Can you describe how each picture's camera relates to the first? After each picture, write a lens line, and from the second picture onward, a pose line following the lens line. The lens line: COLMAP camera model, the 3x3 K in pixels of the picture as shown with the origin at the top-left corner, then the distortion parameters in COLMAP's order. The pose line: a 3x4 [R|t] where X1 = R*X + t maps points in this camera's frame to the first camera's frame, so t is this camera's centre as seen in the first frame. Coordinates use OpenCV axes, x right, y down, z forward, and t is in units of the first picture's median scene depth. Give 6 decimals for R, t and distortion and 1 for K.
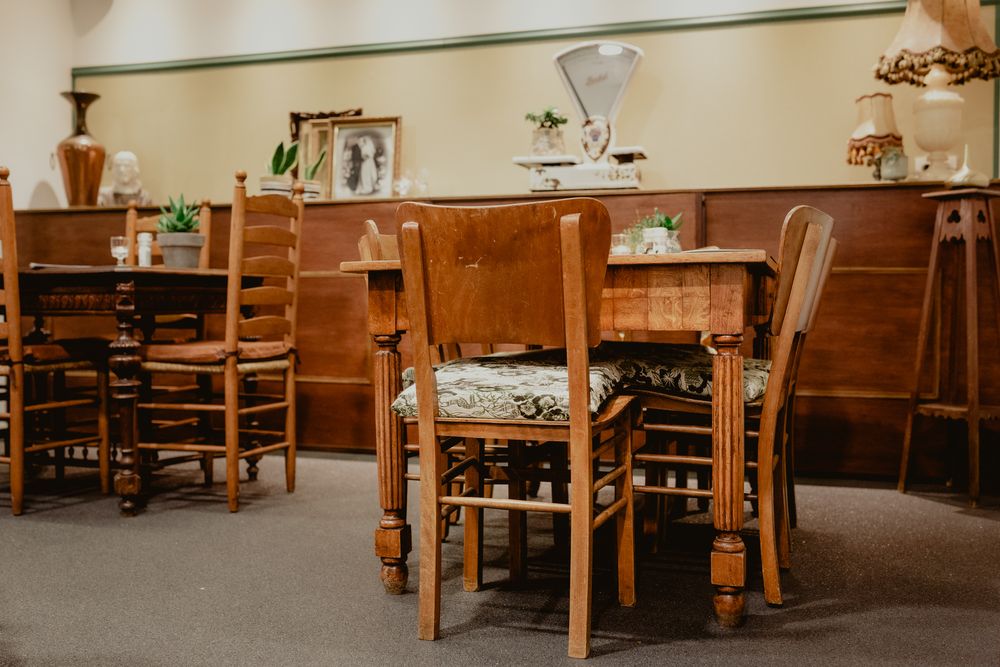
lens RADIAL K [[988.4, 0, 491.1], [0, 988.4, 331.2], [0, 0, 1]] dist [-0.001664, 0.000039]
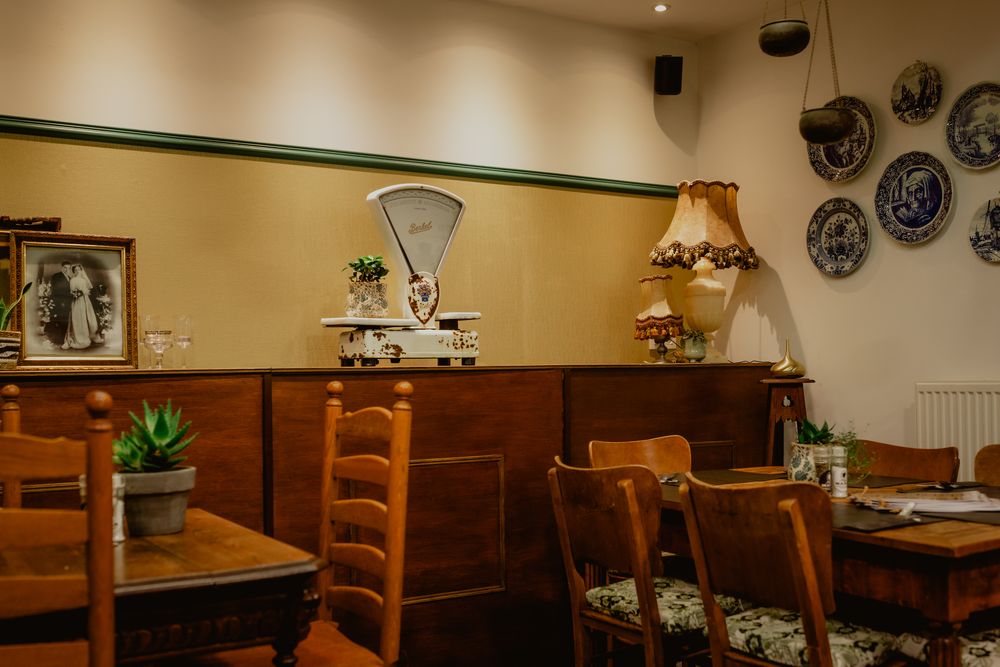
lens RADIAL K [[1075.9, 0, 505.2], [0, 1075.9, 371.3], [0, 0, 1]] dist [-0.003199, 0.006881]
pose [[0.641128, -0.013599, 0.767313, -0.691834], [0.037482, 0.999205, -0.013609, -0.143600], [-0.766518, 0.037486, 0.641128, 0.439293]]
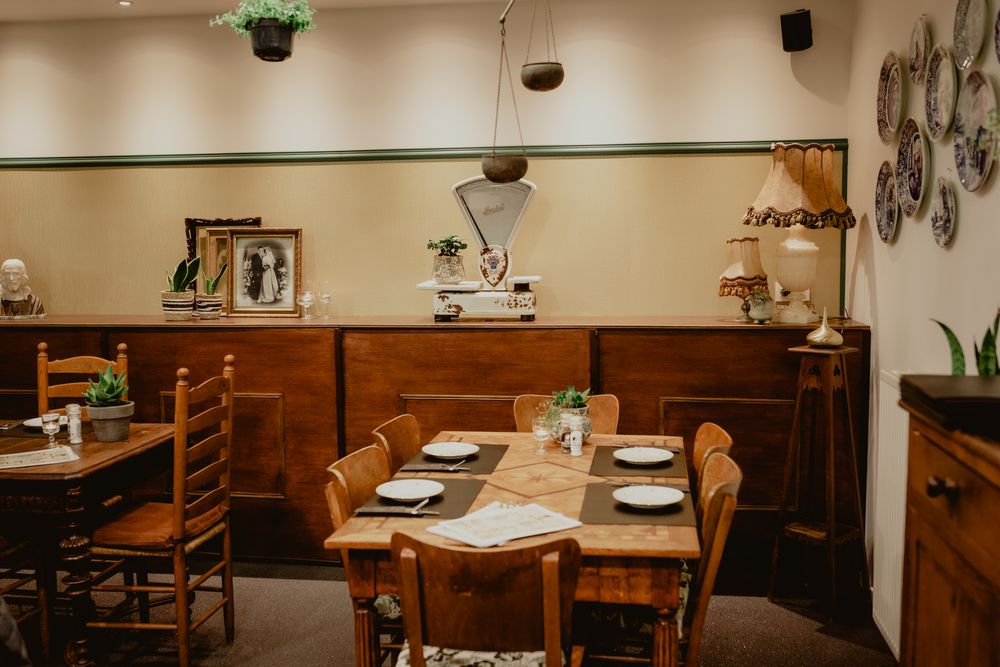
lens RADIAL K [[988.4, 0, 491.1], [0, 988.4, 331.2], [0, 0, 1]] dist [-0.001664, 0.000039]
pose [[0.986260, -0.028886, 0.162653, -0.090903], [0.018191, 0.997596, 0.066864, -0.241724], [-0.164193, -0.062986, 0.984415, -0.073416]]
